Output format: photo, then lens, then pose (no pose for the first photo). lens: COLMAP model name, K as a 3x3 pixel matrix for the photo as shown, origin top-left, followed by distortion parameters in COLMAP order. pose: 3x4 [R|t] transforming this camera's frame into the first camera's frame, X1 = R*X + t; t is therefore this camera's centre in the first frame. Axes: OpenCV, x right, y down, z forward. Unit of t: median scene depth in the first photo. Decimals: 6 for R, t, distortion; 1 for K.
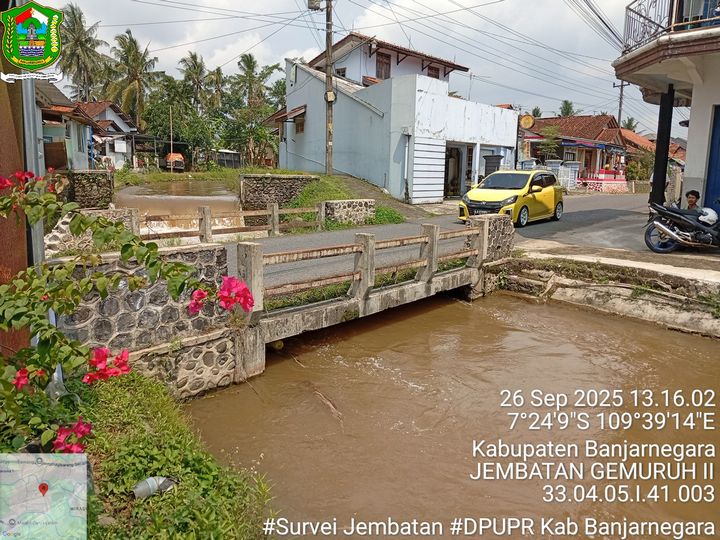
lens RADIAL K [[547.8, 0, 358.5], [0, 547.8, 273.9], [0, 0, 1]] dist [0.091218, -0.184123]
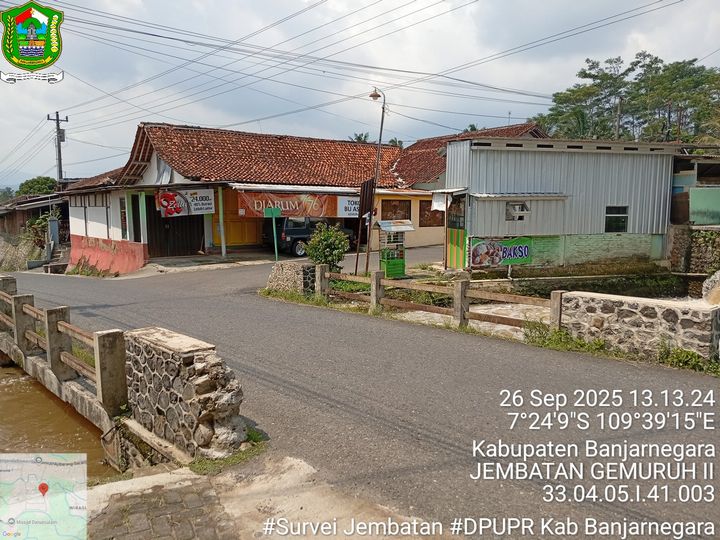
lens RADIAL K [[546.7, 0, 359.3], [0, 546.7, 273.4], [0, 0, 1]] dist [0.092176, -0.192140]
pose [[-0.117808, 0.097860, -0.988203, 0.209844], [-0.178603, 0.976817, 0.118024, -0.075814], [0.976843, 0.190401, -0.097598, 0.365753]]
